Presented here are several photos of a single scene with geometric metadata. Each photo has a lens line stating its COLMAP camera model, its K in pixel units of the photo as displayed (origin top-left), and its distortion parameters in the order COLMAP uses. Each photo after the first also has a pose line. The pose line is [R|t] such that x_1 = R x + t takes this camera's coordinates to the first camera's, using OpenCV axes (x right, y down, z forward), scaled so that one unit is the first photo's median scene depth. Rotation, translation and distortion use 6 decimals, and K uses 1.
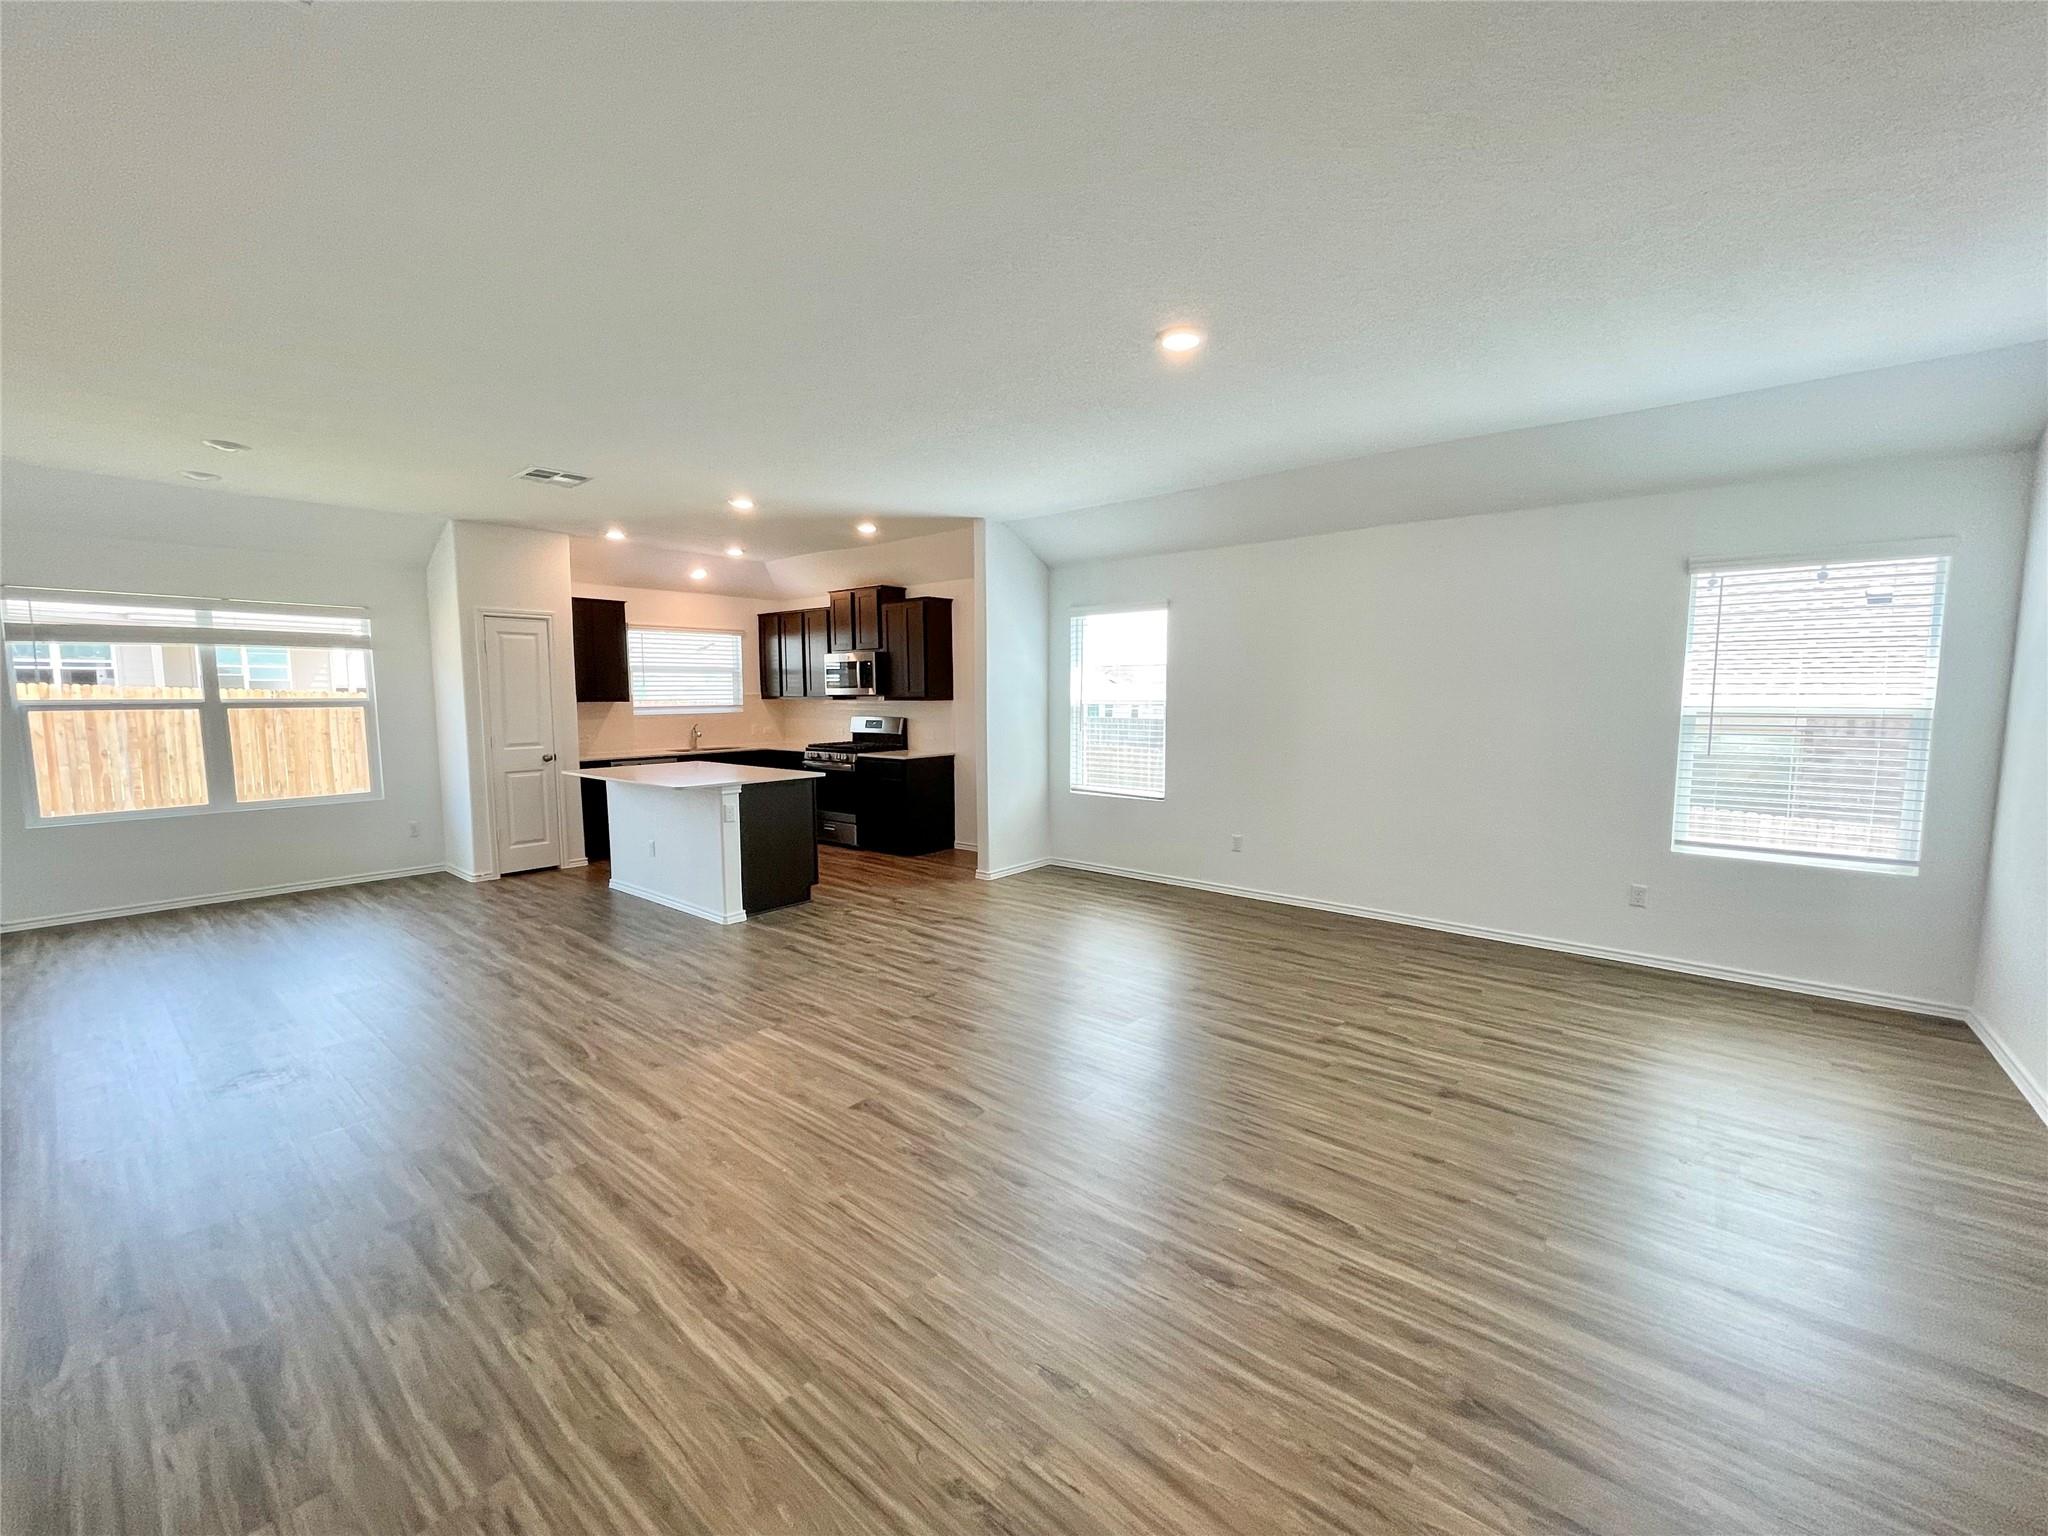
lens RADIAL K [[827.3, 0, 1026.5], [0, 827.3, 769.0], [0, 0, 1]] dist [0.000945, 0.000274]
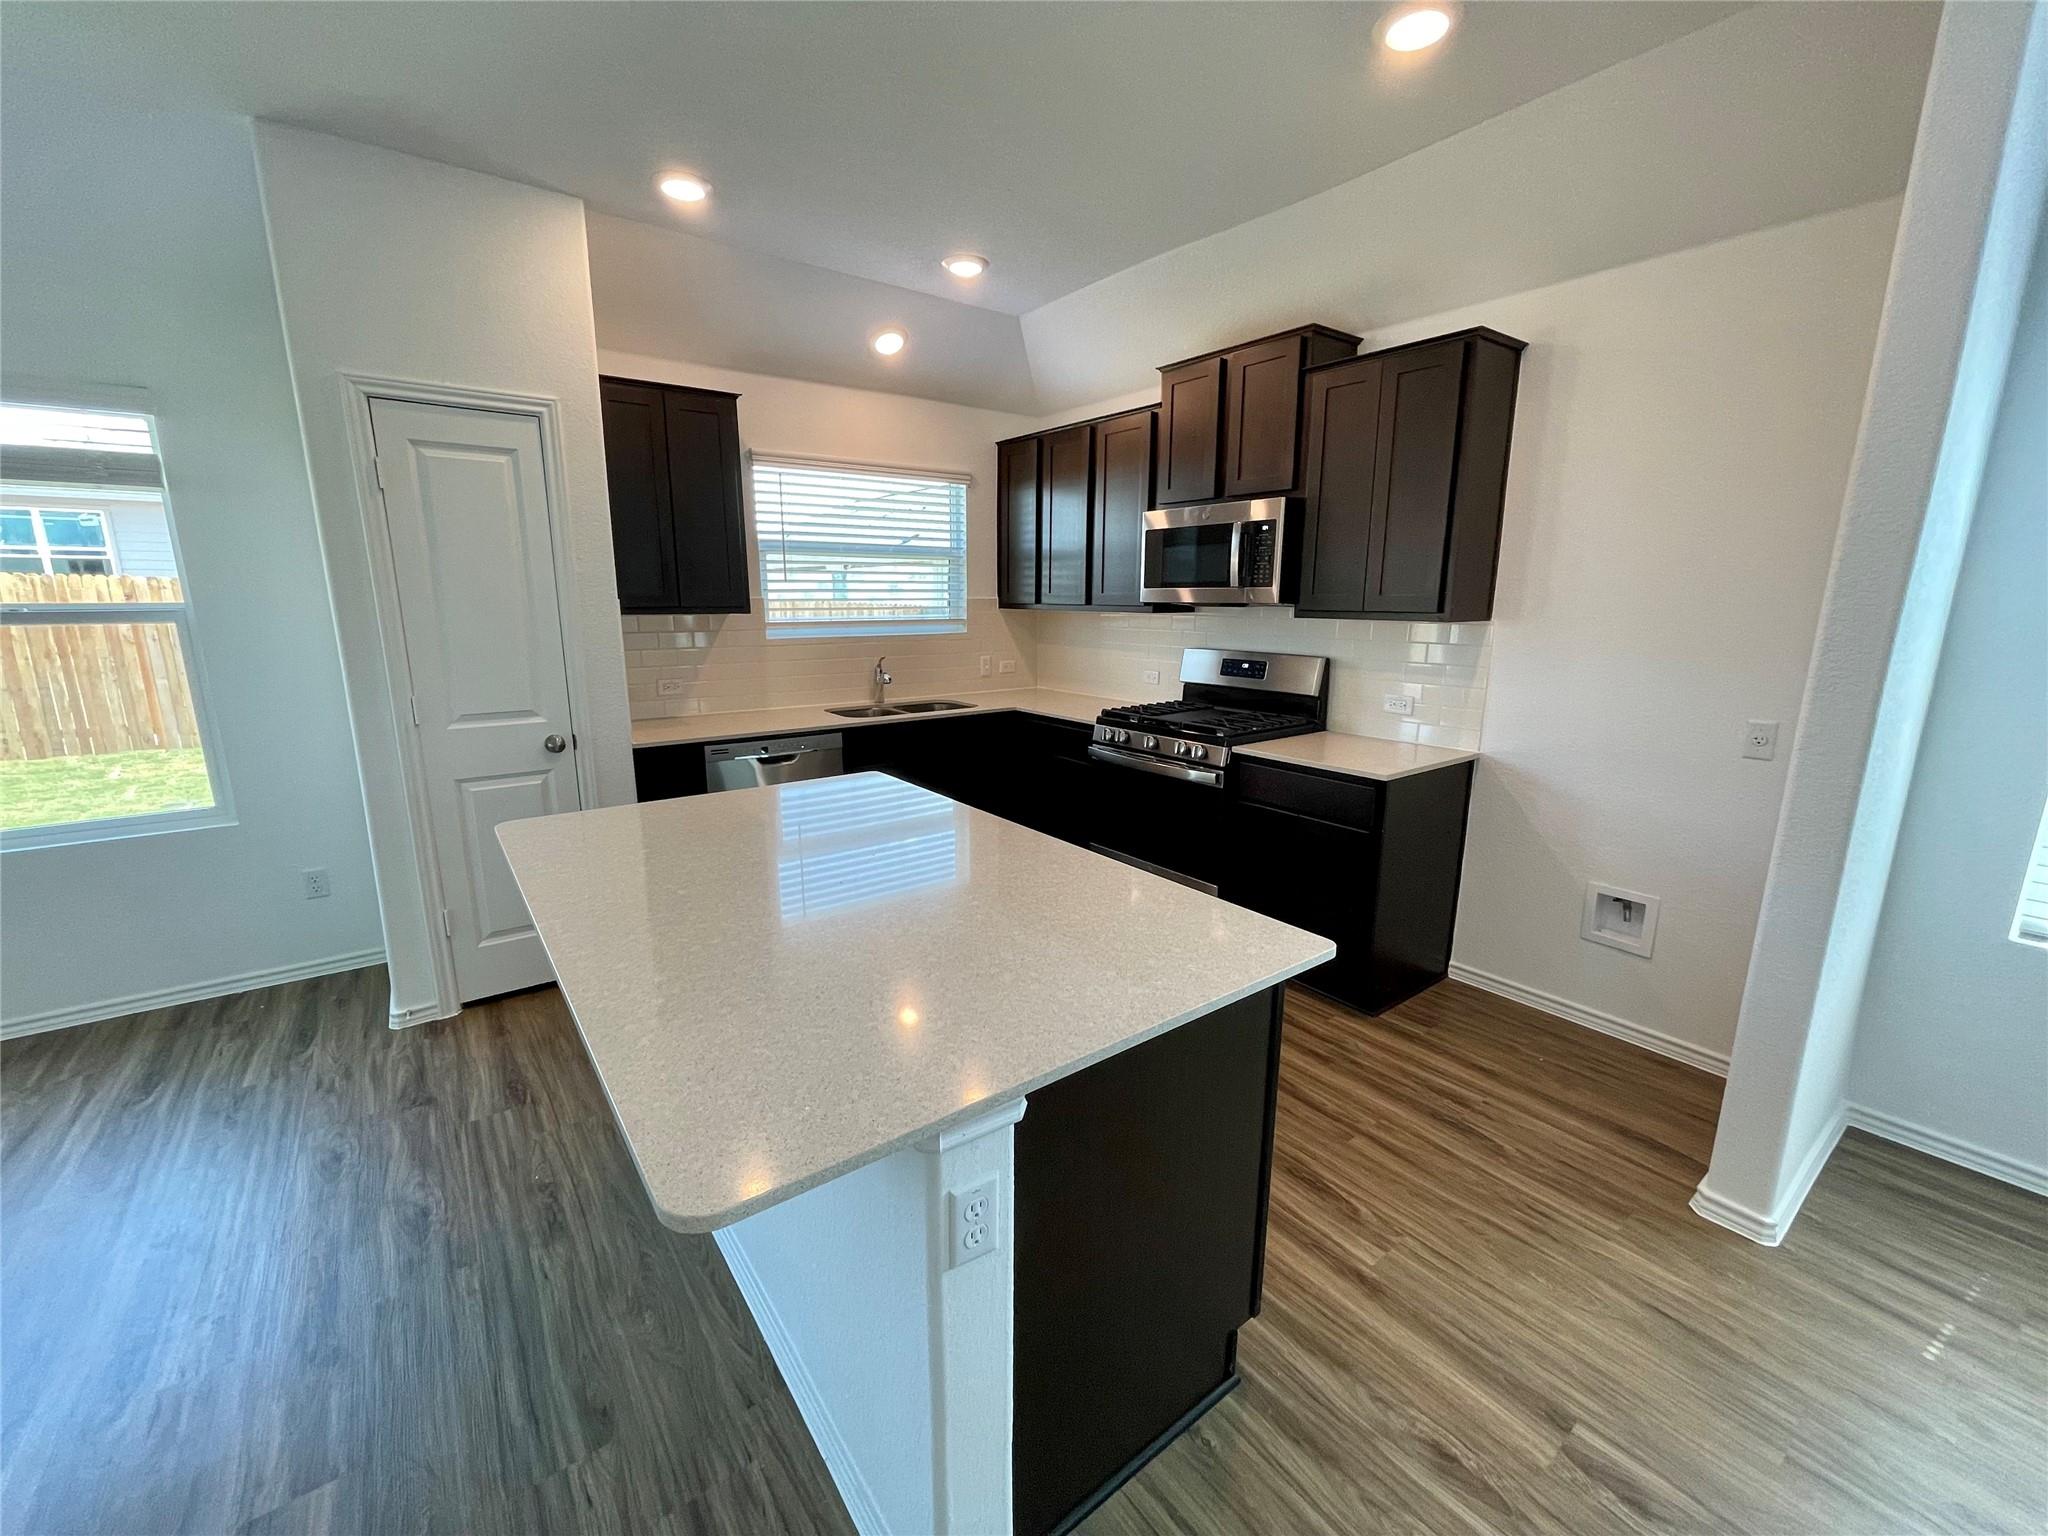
lens RADIAL K [[827.3, 0, 1021.8], [0, 827.3, 769.1], [0, 0, 1]] dist [0.000945, 0.000274]
pose [[0.972002, 0.056209, -0.228152, -0.282649], [-0.029220, 0.992344, 0.119994, -0.072746], [0.233150, -0.109968, 0.966203, 0.755566]]
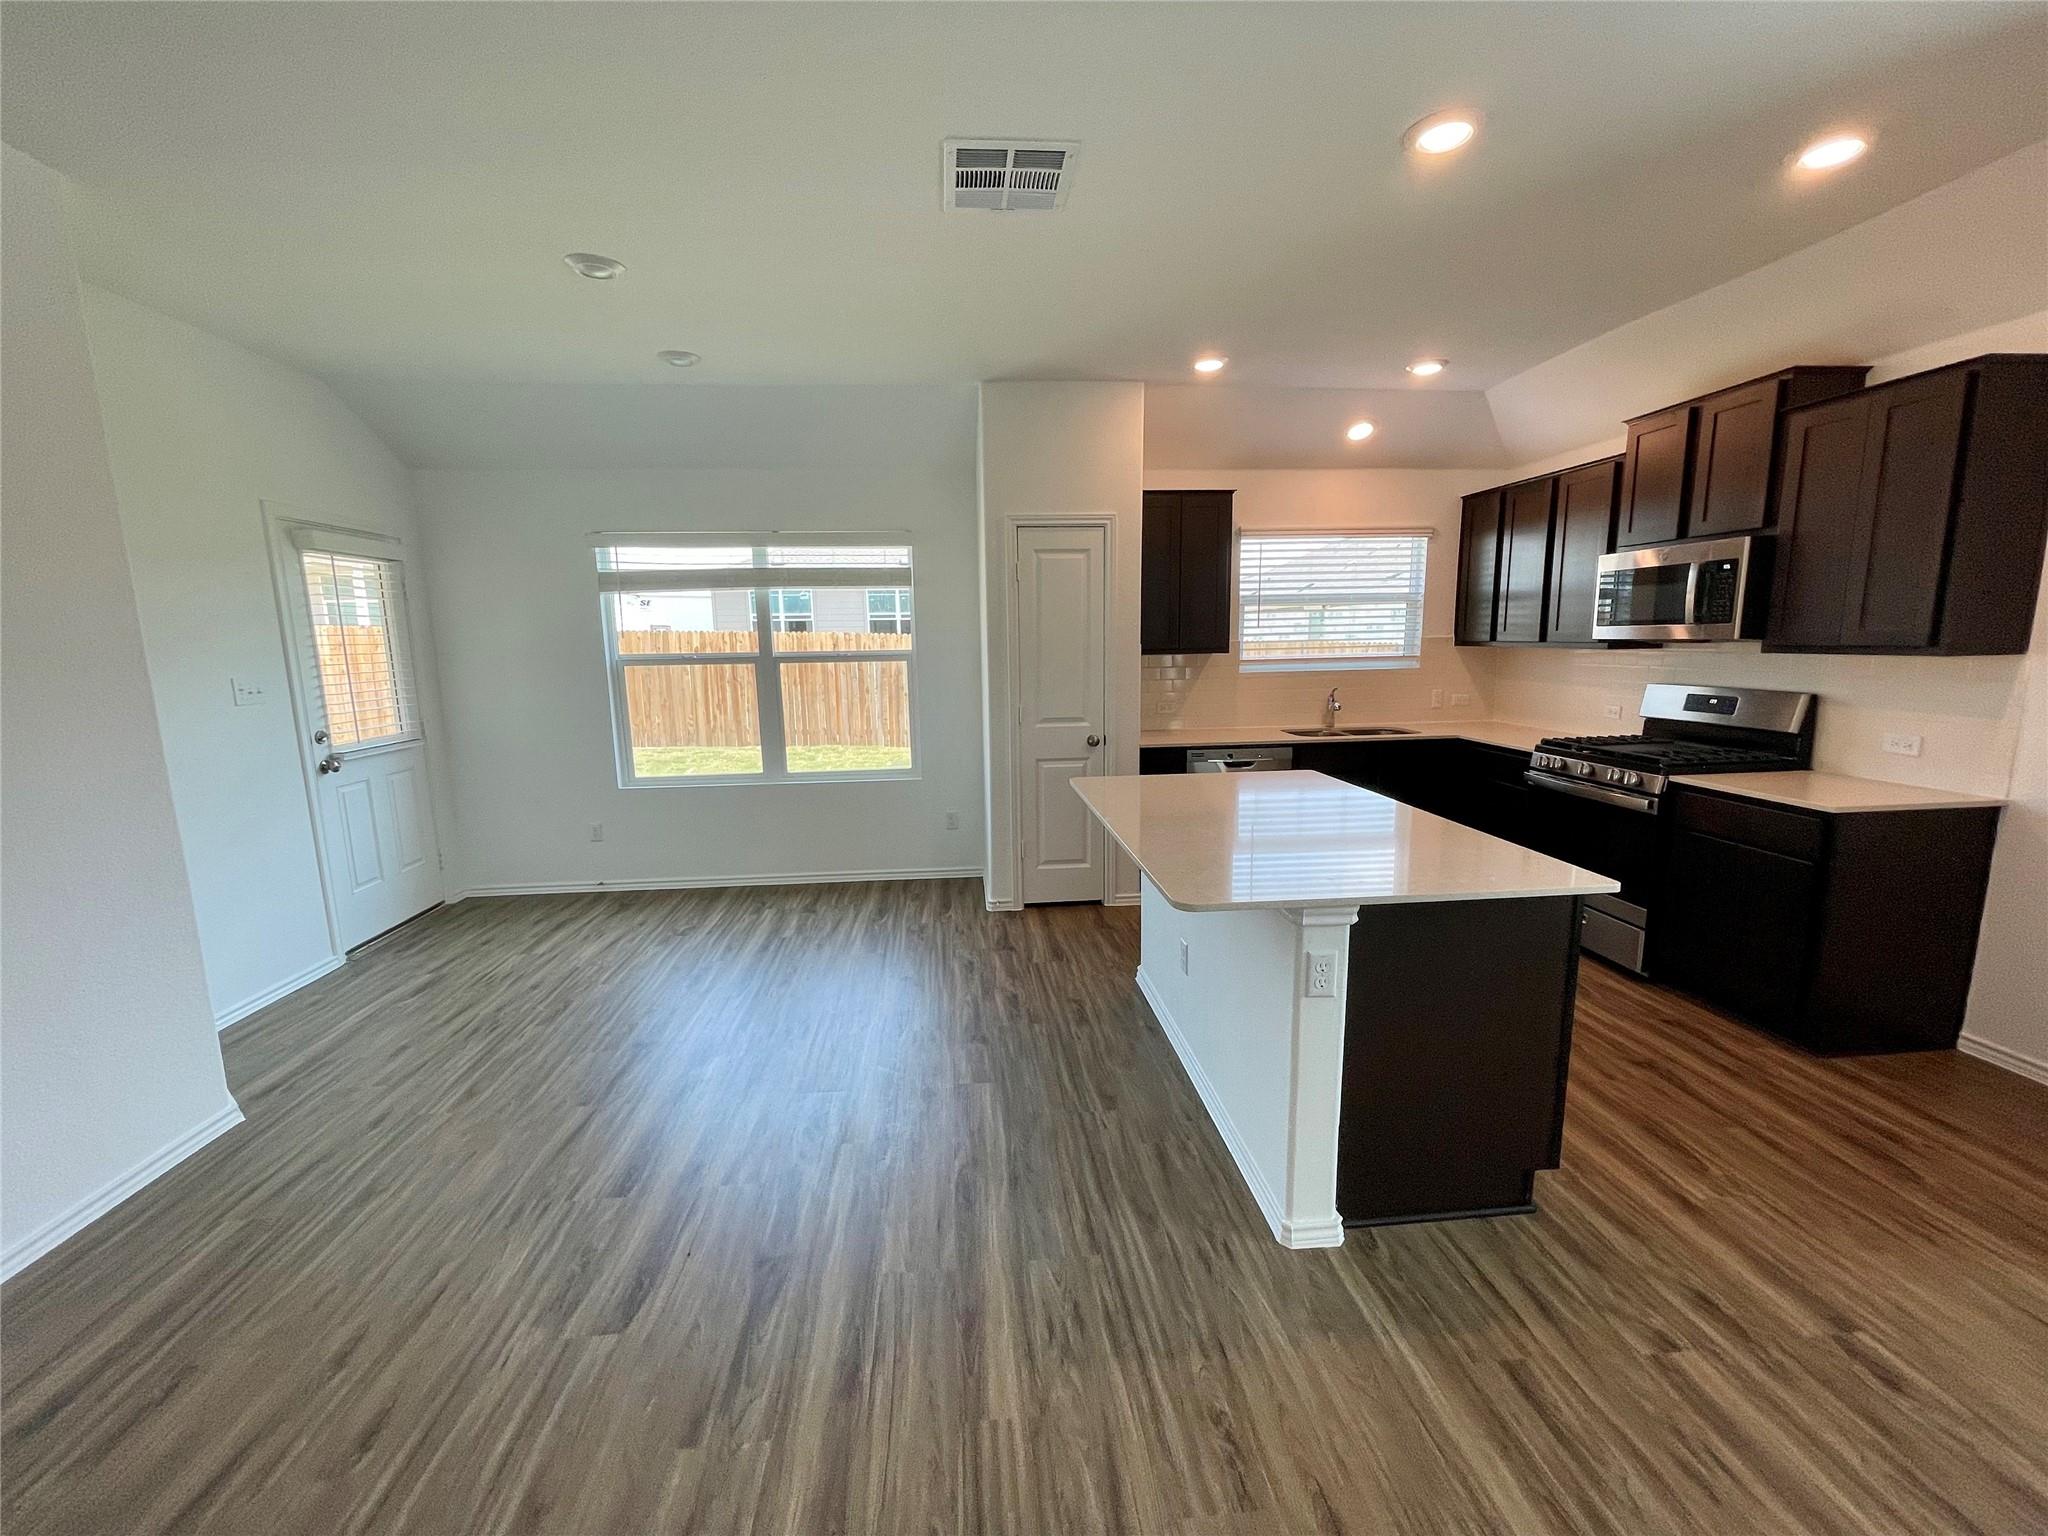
lens RADIAL K [[827.3, 0, 1023.2], [0, 827.3, 769.5], [0, 0, 1]] dist [0.000945, 0.000274]
pose [[0.704195, 0.105537, -0.702119, -0.184285], [-0.051920, 0.993898, 0.097321, -0.062358], [0.708106, -0.032079, 0.705377, 0.593862]]
